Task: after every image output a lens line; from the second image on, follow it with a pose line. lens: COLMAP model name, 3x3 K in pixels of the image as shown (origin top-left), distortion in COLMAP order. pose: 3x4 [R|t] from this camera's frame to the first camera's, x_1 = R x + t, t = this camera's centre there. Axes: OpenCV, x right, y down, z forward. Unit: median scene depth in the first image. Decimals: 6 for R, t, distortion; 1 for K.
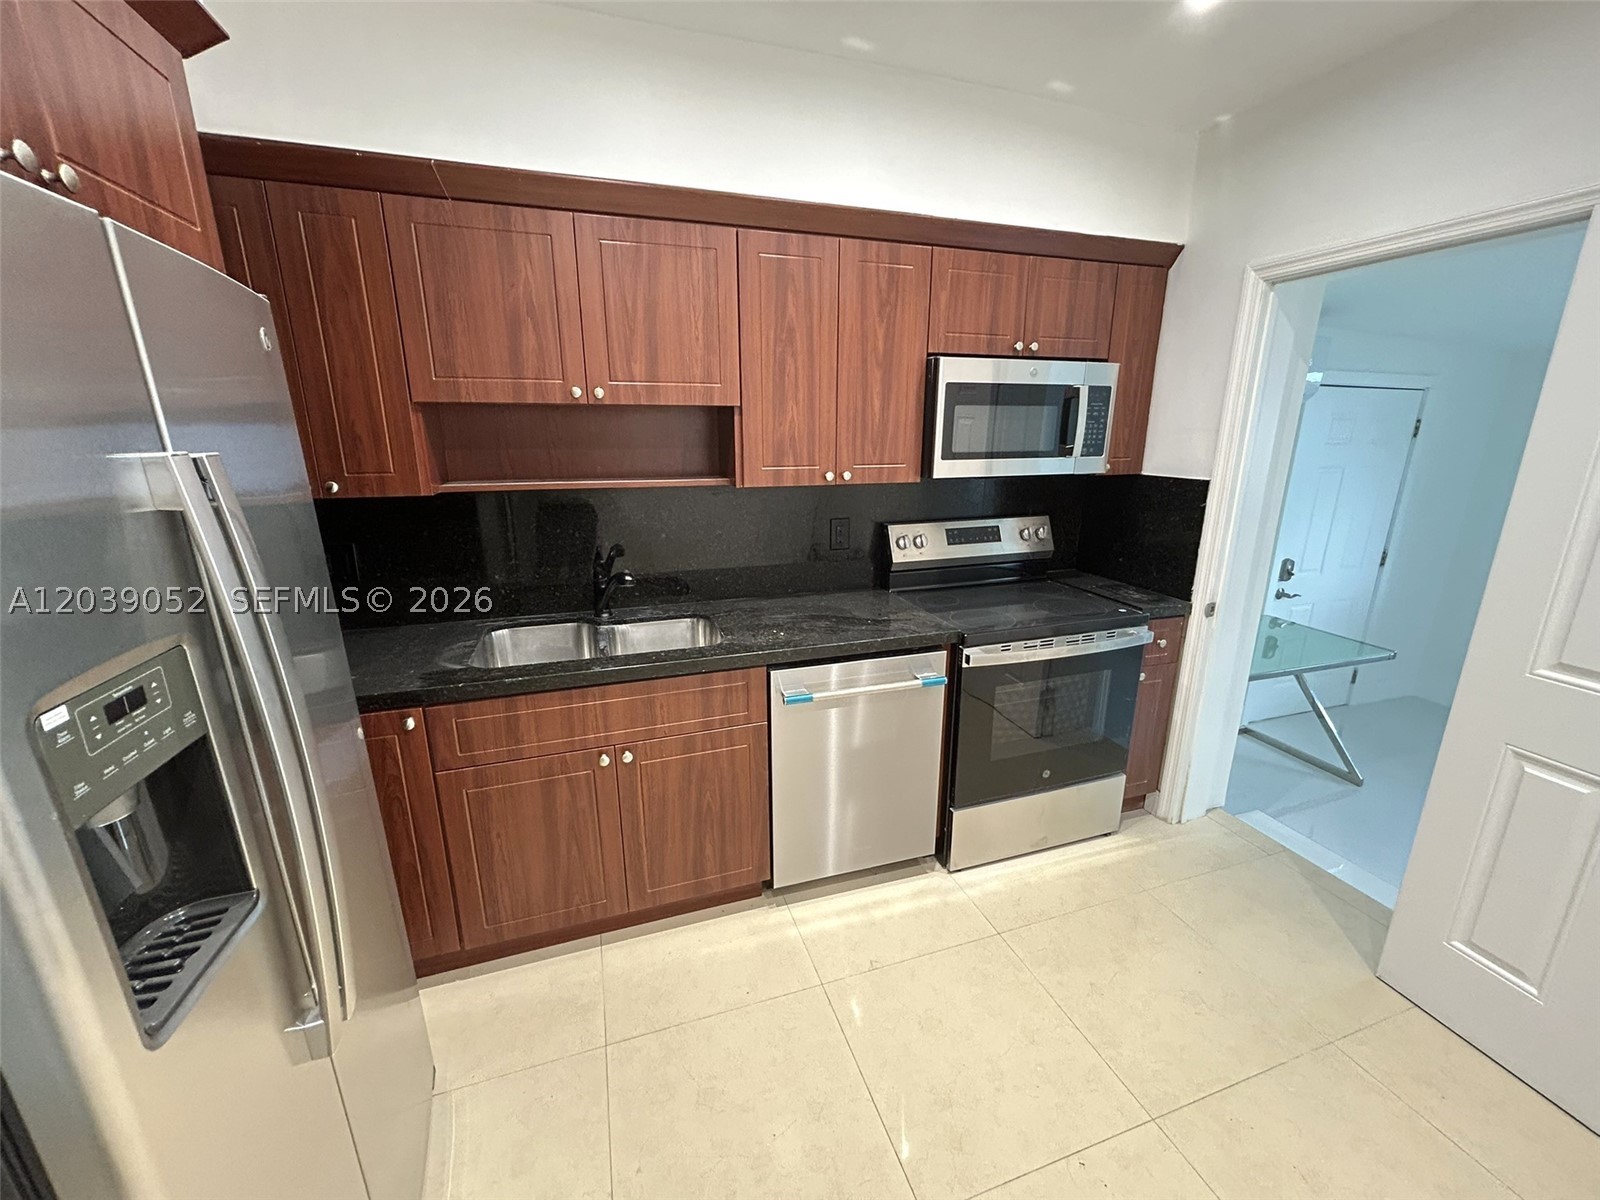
lens RADIAL K [[647.8, 0, 808.5], [0, 647.8, 597.1], [0, 0, 1]] dist [0.000160, 0.000279]
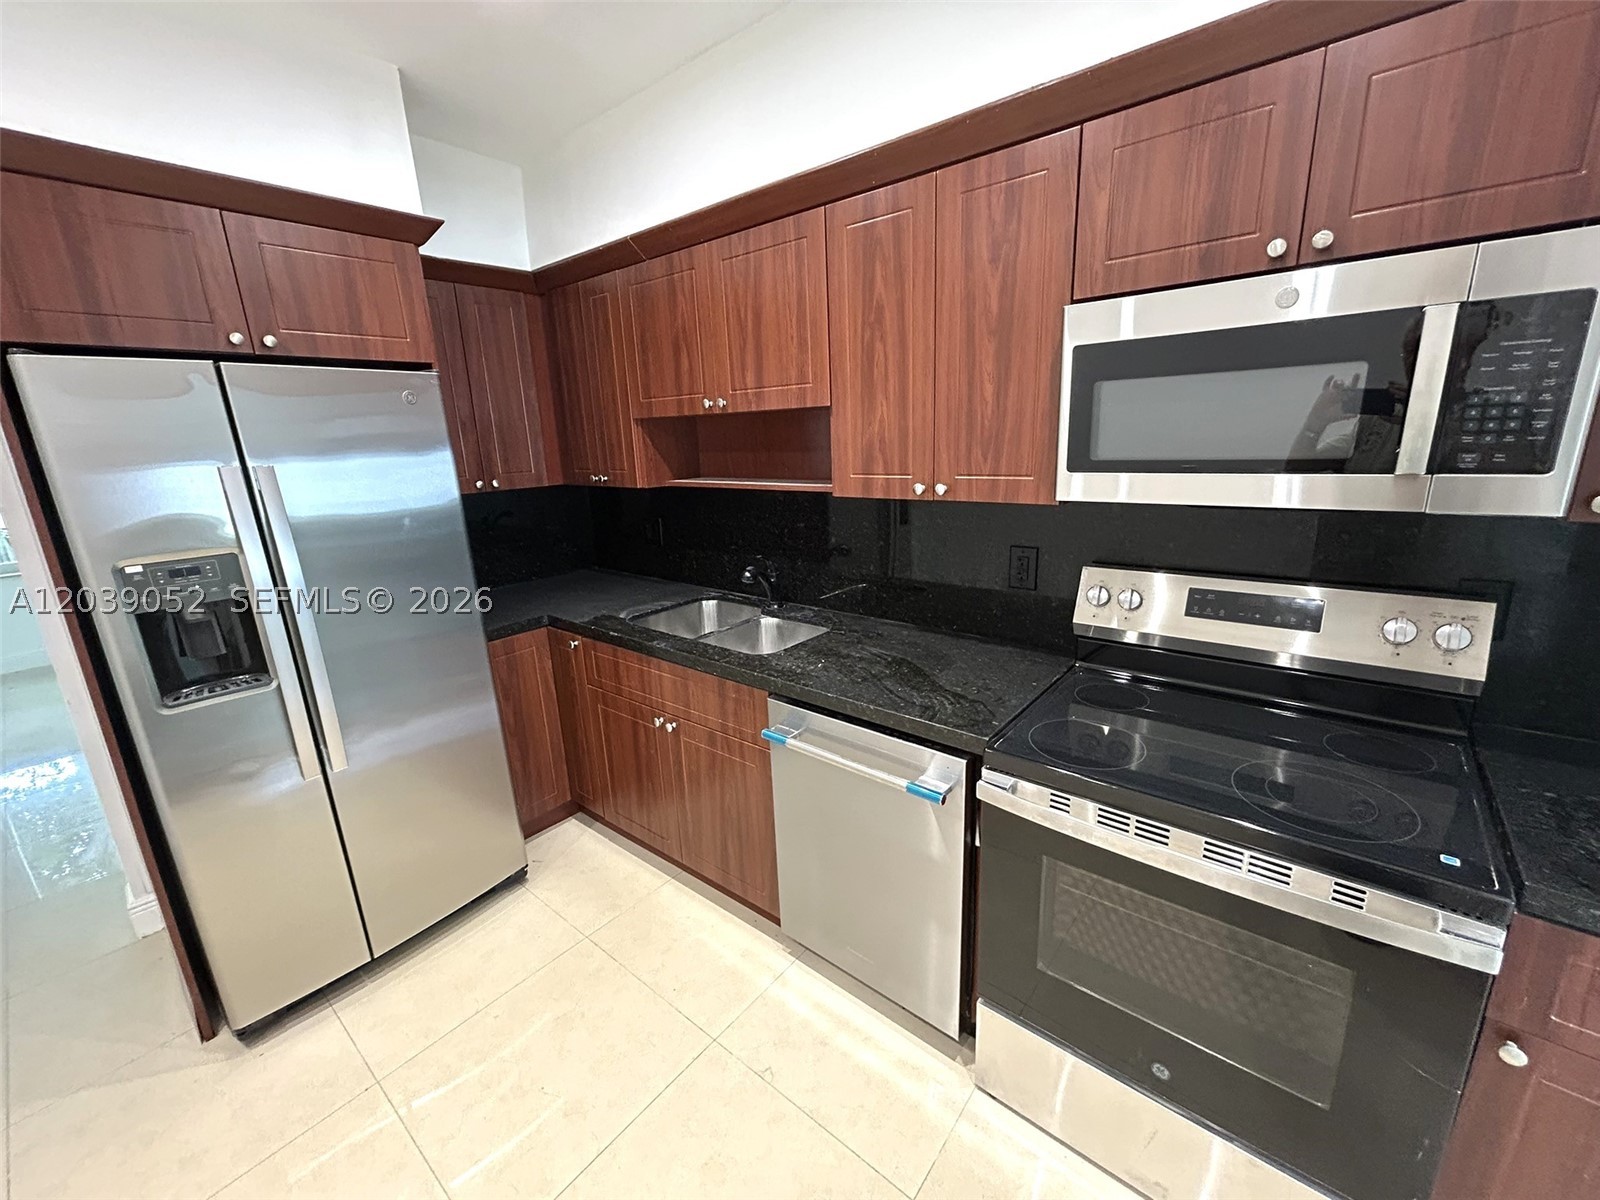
lens RADIAL K [[647.8, 0, 803.4], [0, 647.8, 597.4], [0, 0, 1]] dist [0.000160, 0.000279]
pose [[0.524227, 0.192274, -0.829588, 0.612099], [-0.177311, 0.977471, 0.114504, -0.120641], [0.832914, 0.087068, 0.546509, 0.459863]]
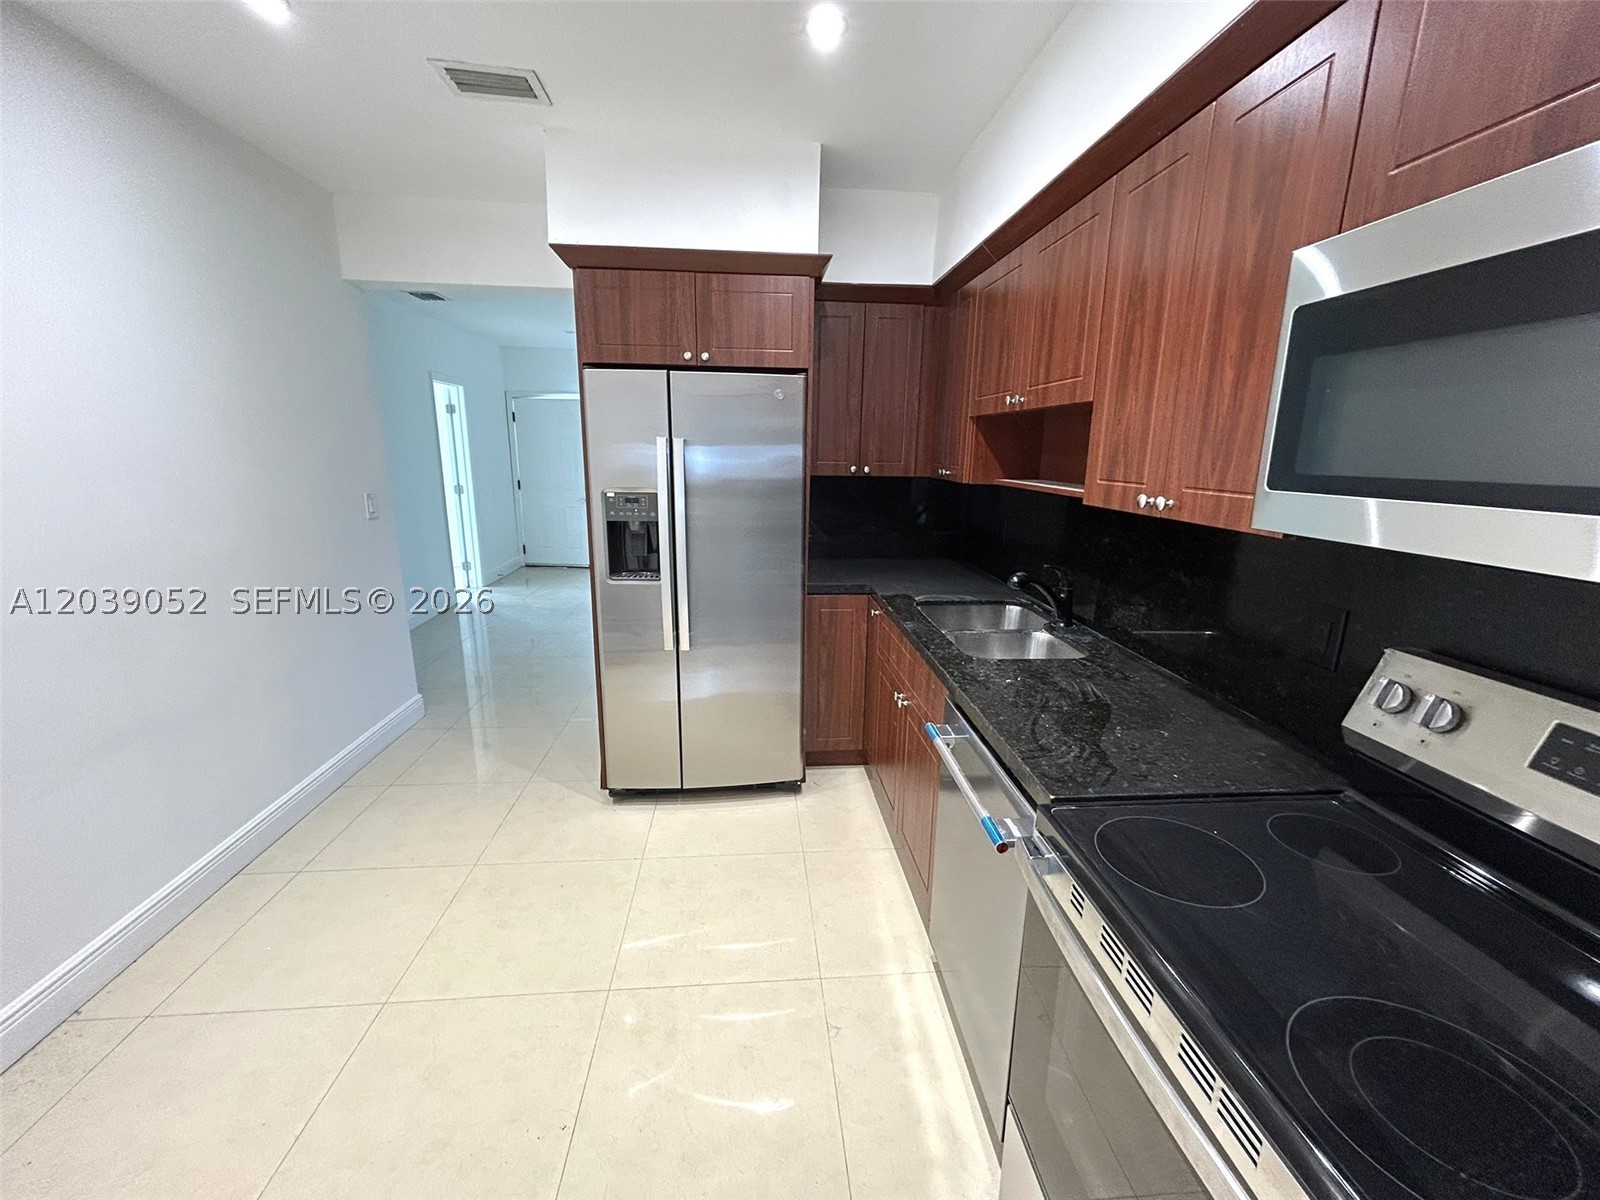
lens RADIAL K [[647.8, 0, 801.8], [0, 647.8, 597.1], [0, 0, 1]] dist [0.000160, 0.000279]
pose [[-0.246885, 0.214704, -0.944960, 0.713415], [-0.259740, 0.924803, 0.277985, -0.184608], [0.933586, 0.314074, -0.172552, 0.805551]]
